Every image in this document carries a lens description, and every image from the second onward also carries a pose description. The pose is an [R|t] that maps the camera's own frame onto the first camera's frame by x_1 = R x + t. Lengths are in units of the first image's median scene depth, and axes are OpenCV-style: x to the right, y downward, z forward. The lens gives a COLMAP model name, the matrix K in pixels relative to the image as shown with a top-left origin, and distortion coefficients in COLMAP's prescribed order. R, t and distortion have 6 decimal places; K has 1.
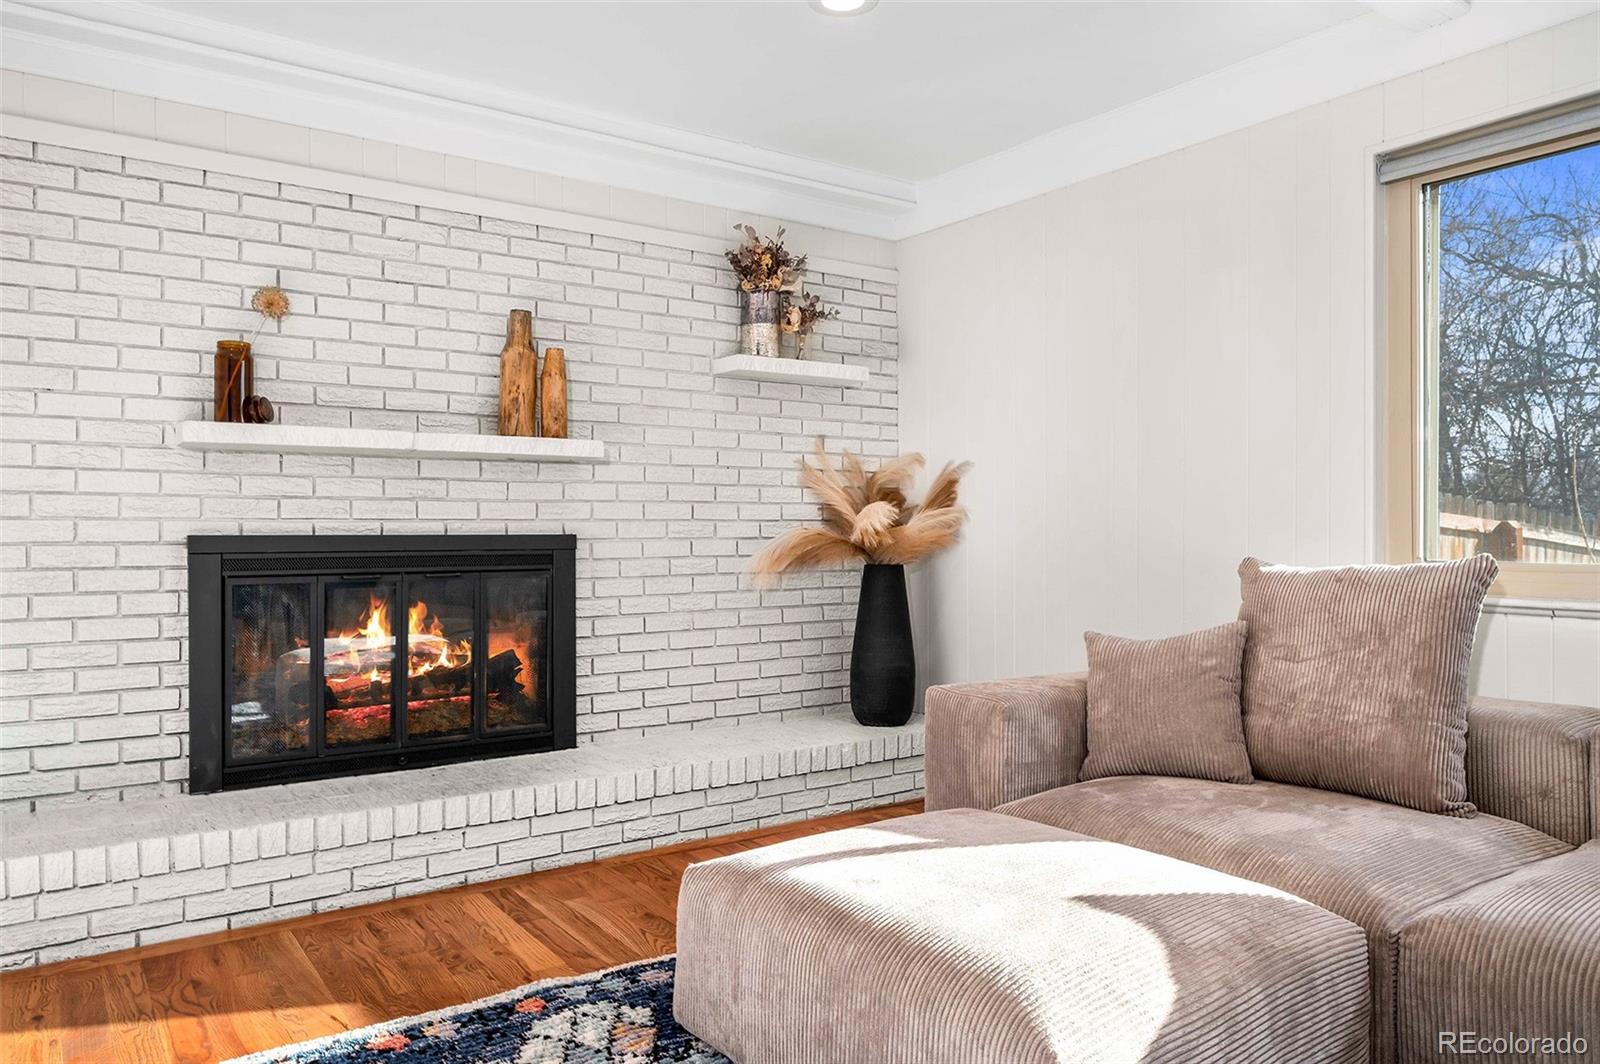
lens RADIAL K [[1096.3, 0, 801.3], [0, 1096.3, 530.5], [0, 0, 1]] dist [-0.009964, 0.007001]
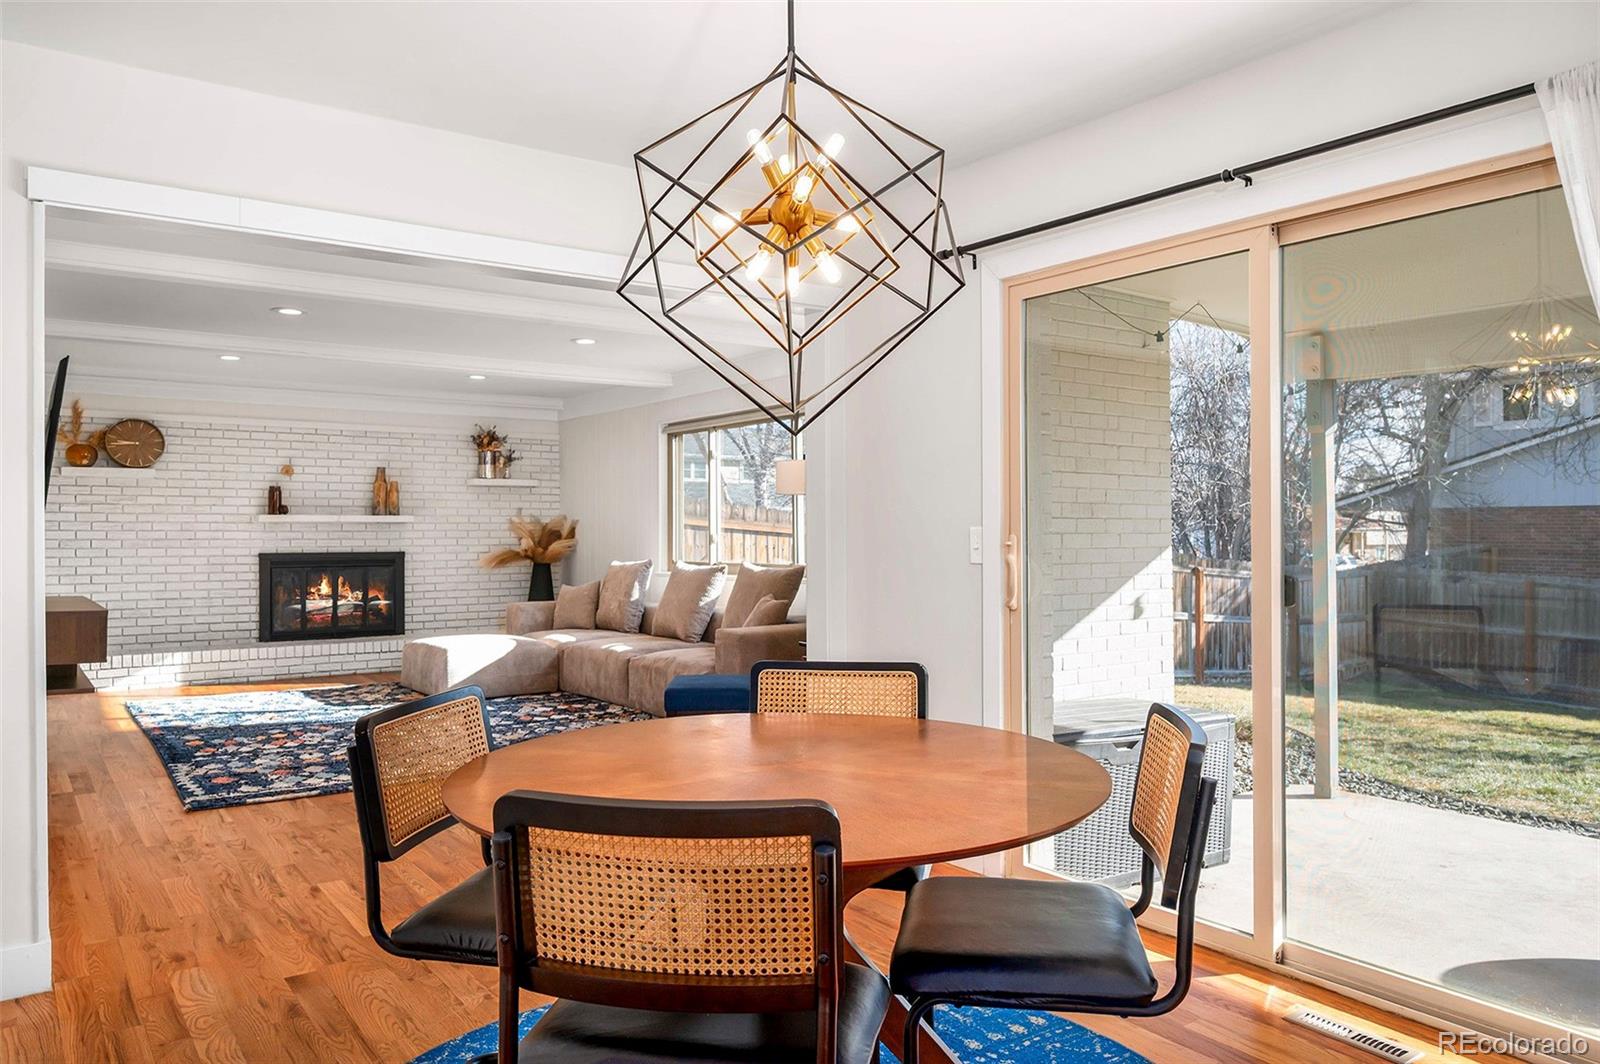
lens RADIAL K [[1118.1, 0, 805.0], [0, 1118.1, 526.4], [0, 0, 1]] dist [-0.005443, 0.001333]
pose [[0.999901, -0.000778, 0.014036, 0.728090], [0.000868, 0.999979, -0.006446, -0.039503], [-0.014031, 0.006458, 0.999881, -1.707440]]
